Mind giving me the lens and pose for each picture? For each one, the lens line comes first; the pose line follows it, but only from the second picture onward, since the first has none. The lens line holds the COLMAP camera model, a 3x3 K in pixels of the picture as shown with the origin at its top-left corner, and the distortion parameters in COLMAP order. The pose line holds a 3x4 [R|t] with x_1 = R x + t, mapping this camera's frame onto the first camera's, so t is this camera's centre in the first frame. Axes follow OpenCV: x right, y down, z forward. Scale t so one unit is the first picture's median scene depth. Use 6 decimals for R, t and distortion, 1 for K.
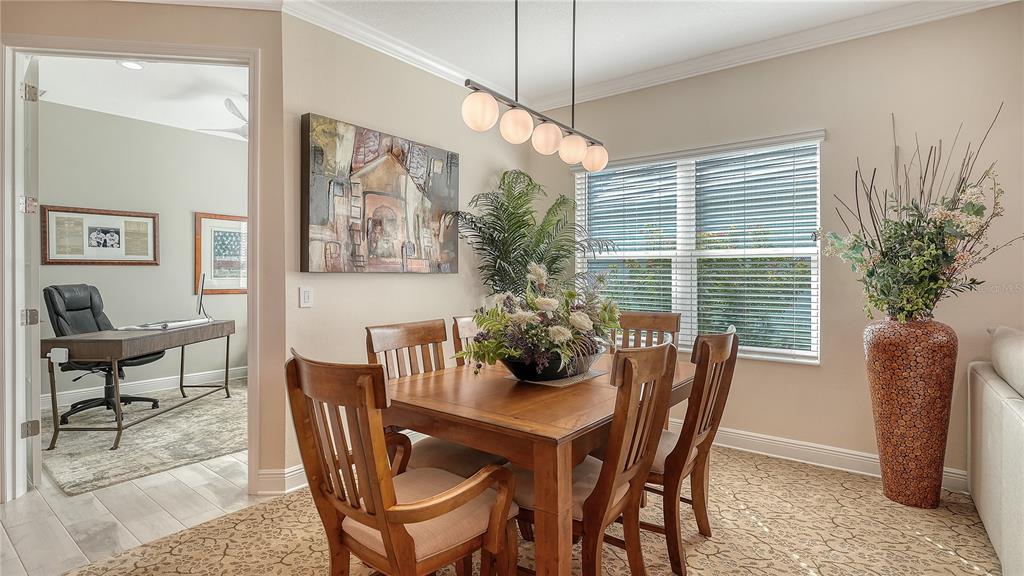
lens RADIAL K [[500.6, 0, 503.3], [0, 500.6, 280.8], [0, 0, 1]] dist [0.018100, -0.003716]
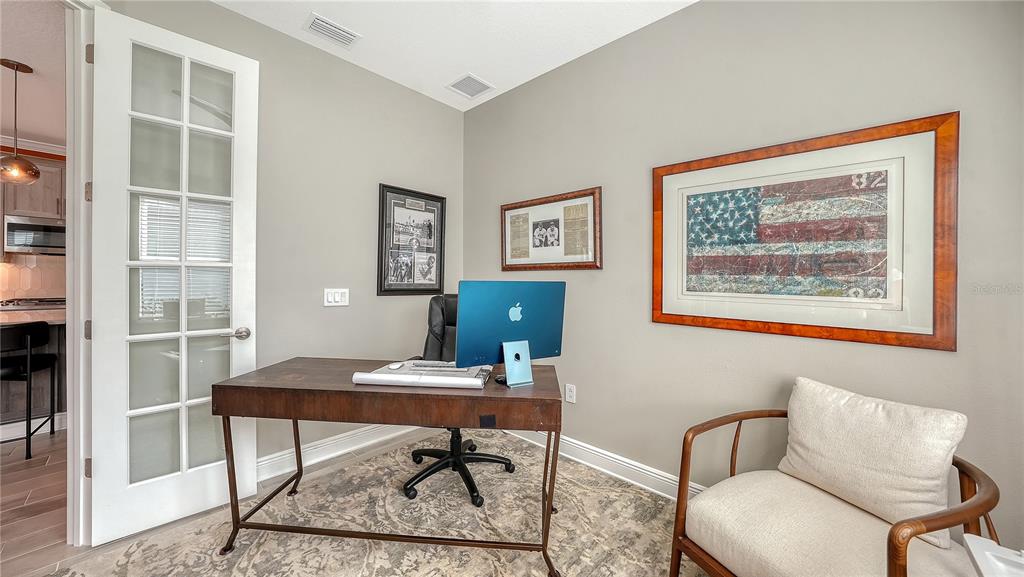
lens RADIAL K [[353.8, 0, 515.3], [0, 353.8, 280.4], [0, 0, 1]] dist [-0.014124, -0.000421]
pose [[-0.066118, 0.000865, -0.997811, -0.309048], [-0.028502, 0.999590, 0.002756, -0.018630], [0.997405, 0.028621, -0.066067, 1.201169]]
